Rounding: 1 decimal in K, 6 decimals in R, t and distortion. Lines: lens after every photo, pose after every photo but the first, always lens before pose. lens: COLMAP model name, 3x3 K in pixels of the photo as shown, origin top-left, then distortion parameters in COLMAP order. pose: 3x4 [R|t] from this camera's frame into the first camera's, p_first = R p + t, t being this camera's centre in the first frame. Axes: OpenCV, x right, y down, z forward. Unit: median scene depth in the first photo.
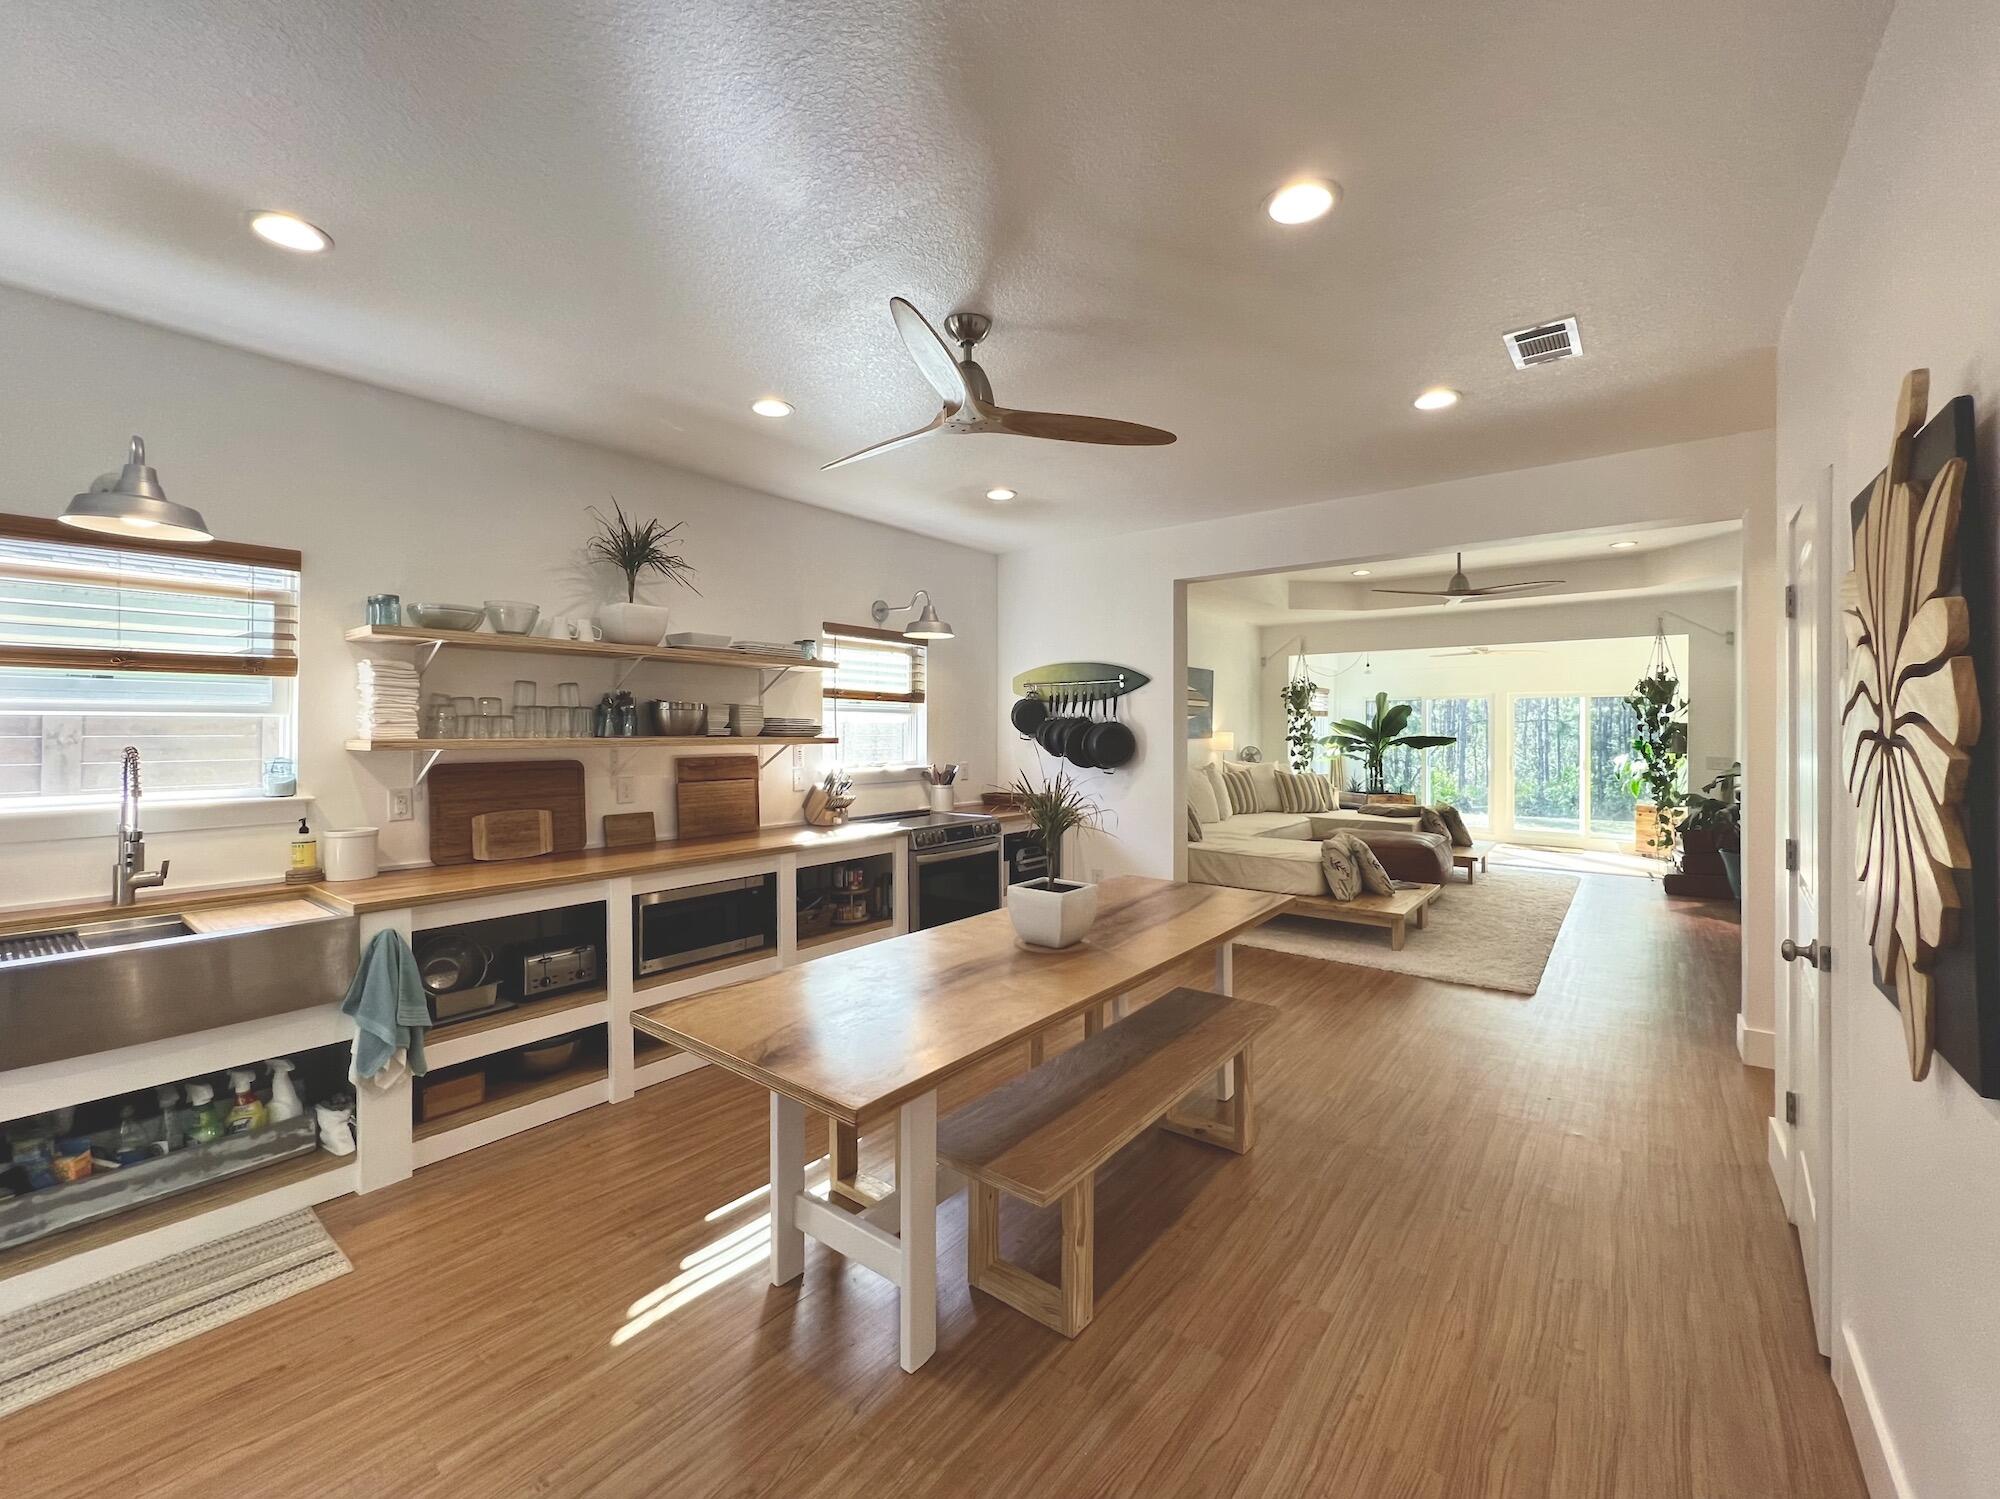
lens RADIAL K [[808.8, 0, 992.6], [0, 808.8, 729.2], [0, 0, 1]] dist [0.015177, -0.000698]
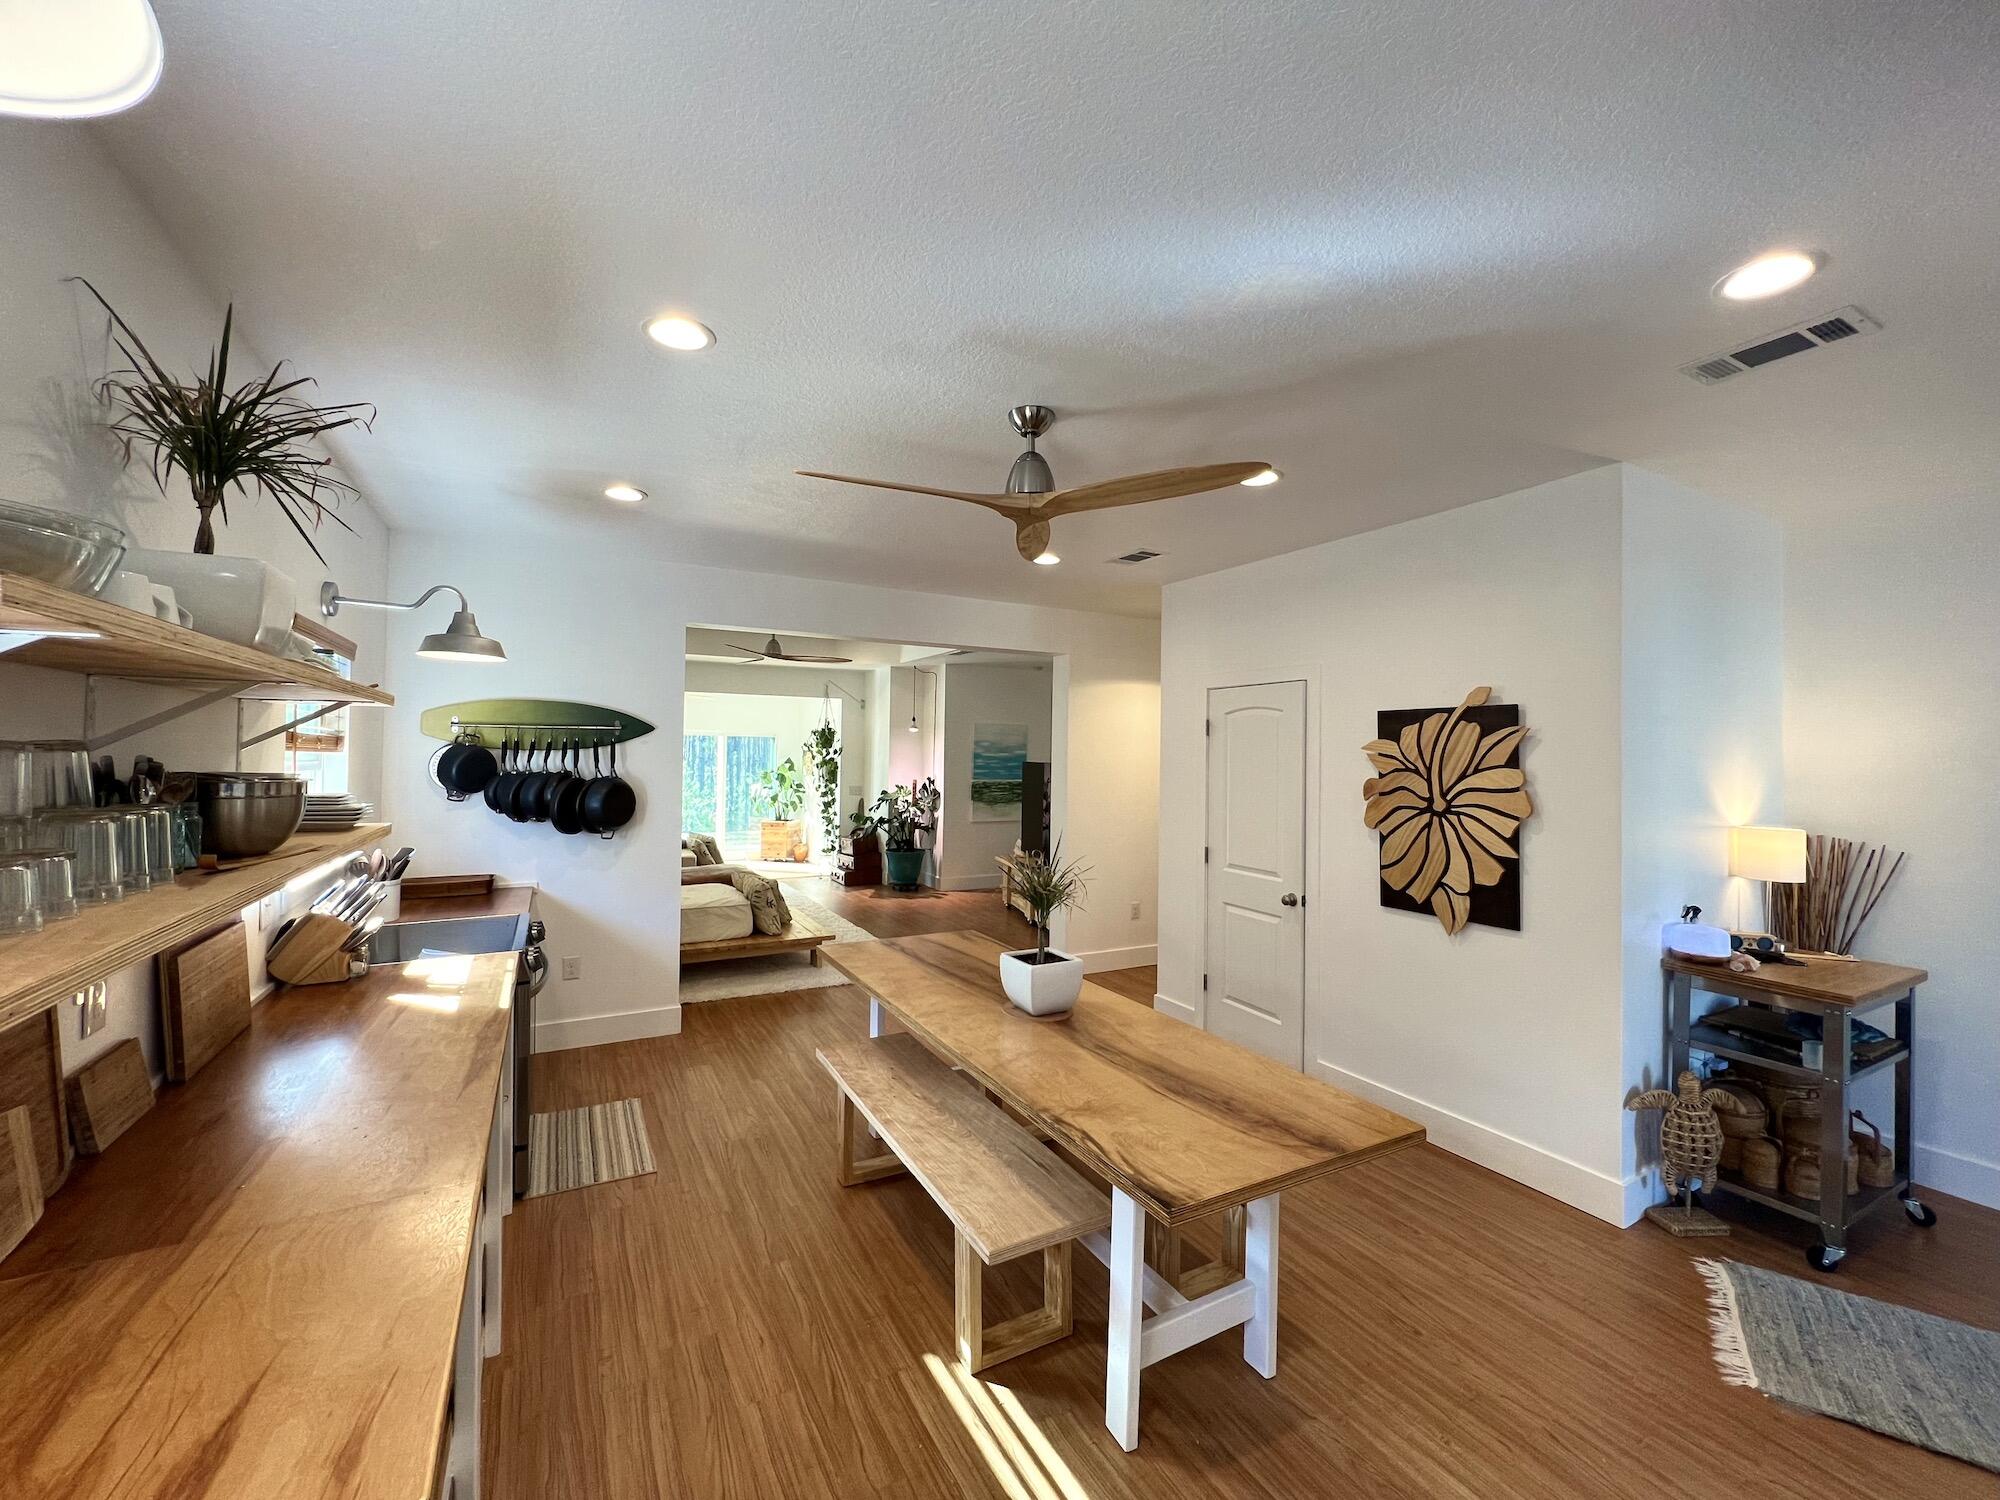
lens RADIAL K [[808.8, 0, 989.0], [0, 808.8, 747.0], [0, 0, 1]] dist [0.015177, -0.000698]
pose [[0.393049, 0.012208, 0.919436, -0.438966], [-0.013887, 0.999877, -0.007340, -0.035997], [-0.919413, -0.009883, 0.393170, 0.294809]]
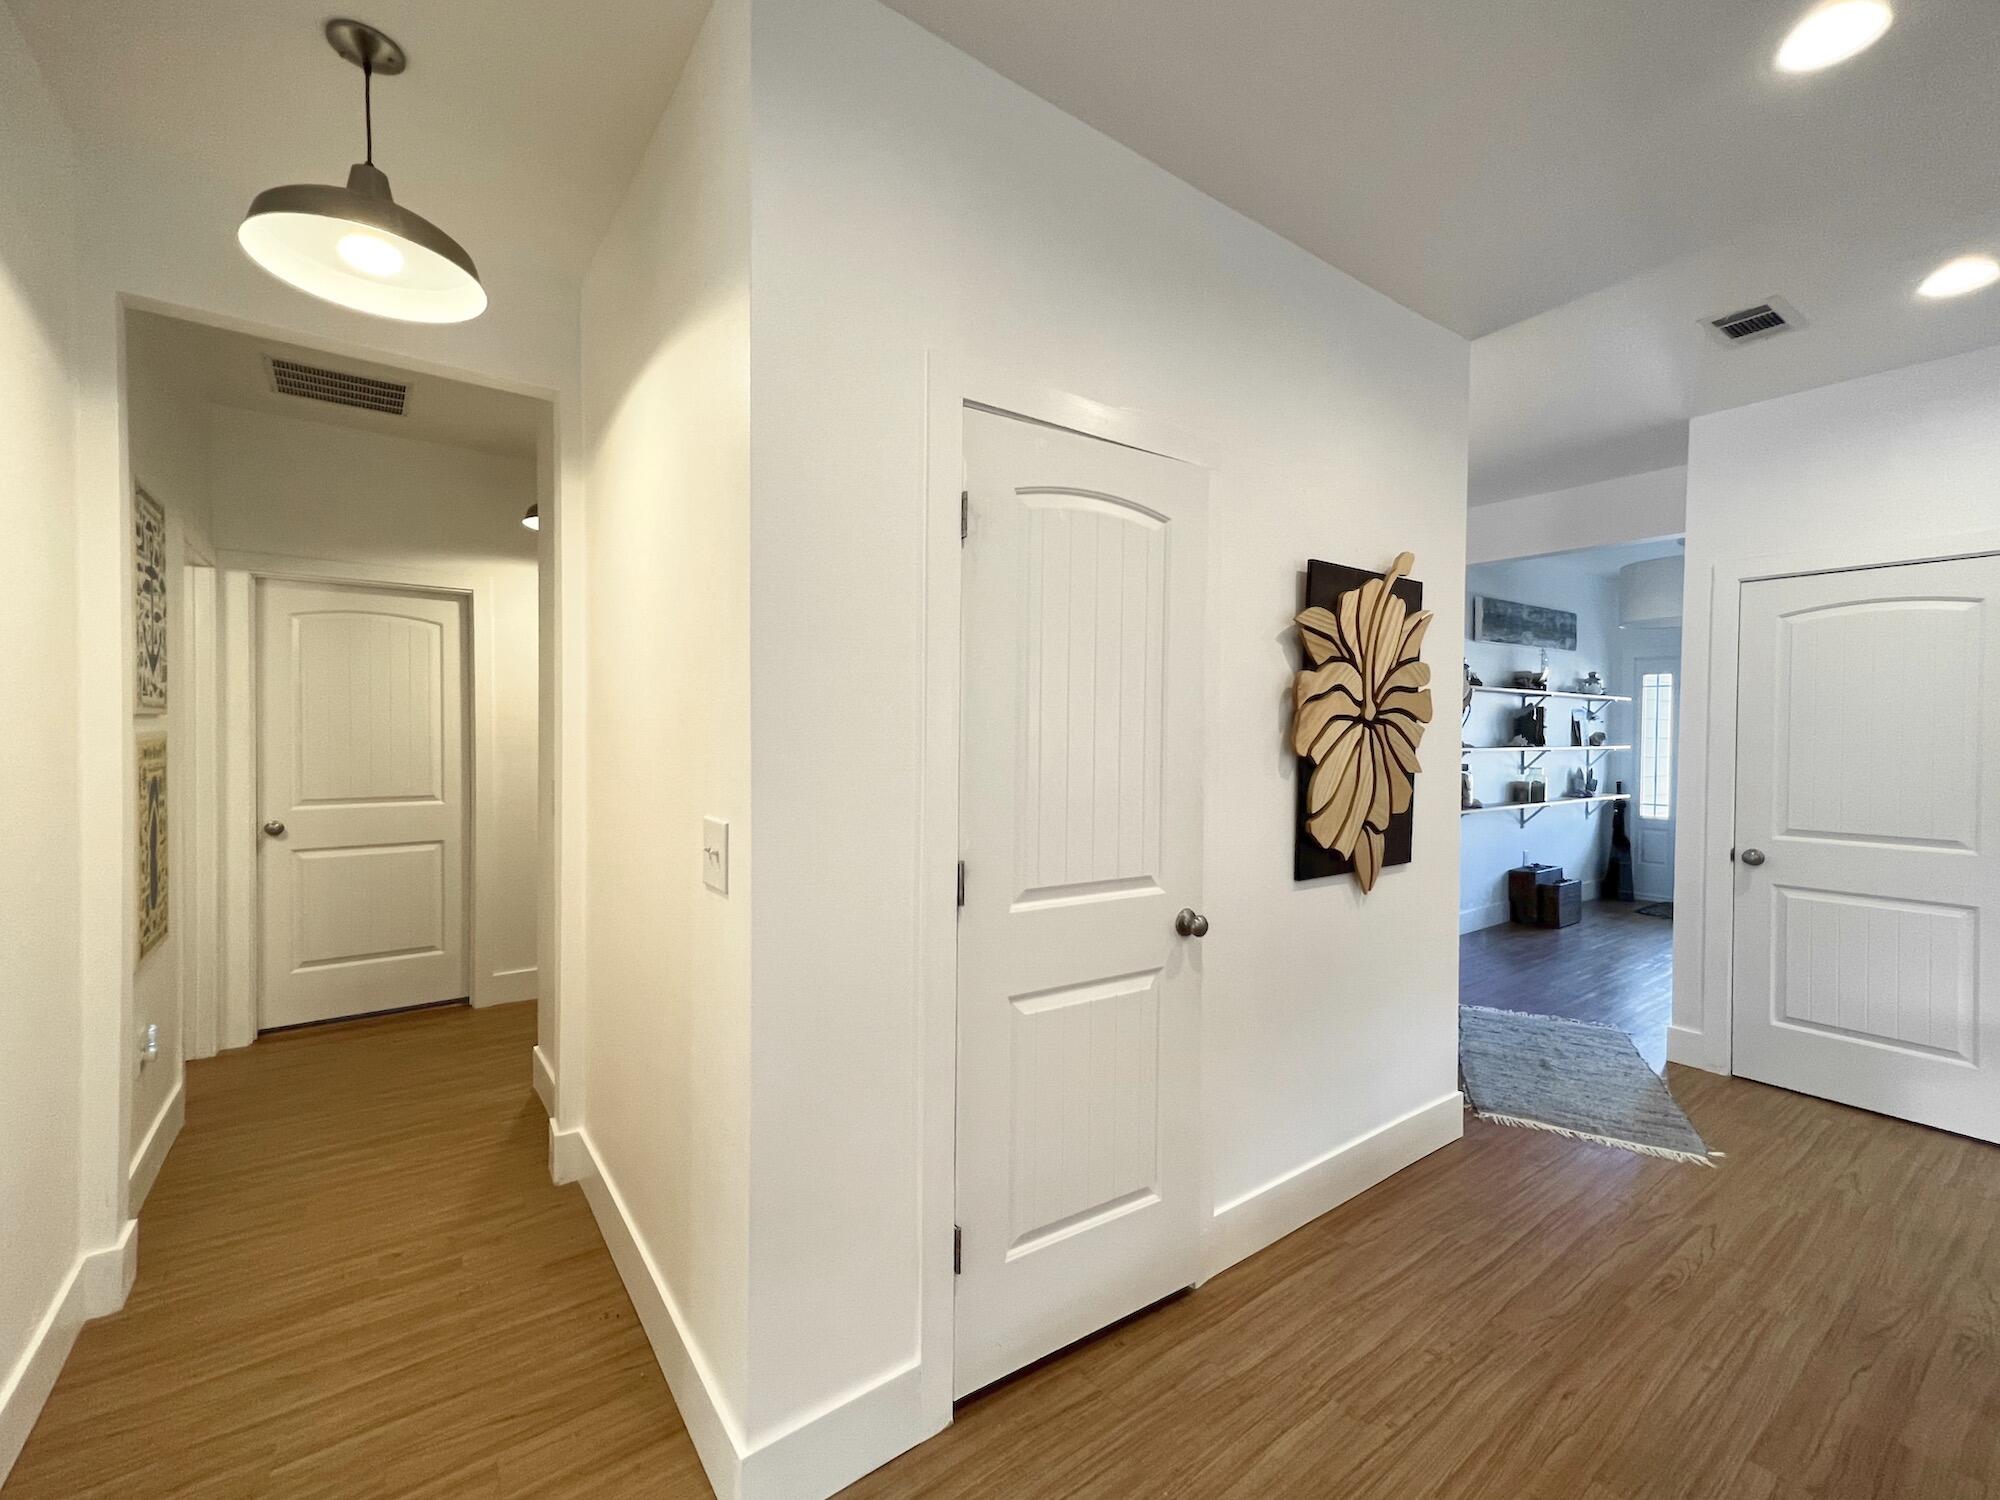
lens RADIAL K [[808.8, 0, 998.1], [0, 808.8, 752.1], [0, 0, 1]] dist [0.015177, -0.000698]
pose [[-0.960697, -0.013942, 0.277250, 0.311401], [-0.009706, 0.999814, 0.016649, 0.013645], [-0.277431, 0.013303, -0.960654, 0.676744]]
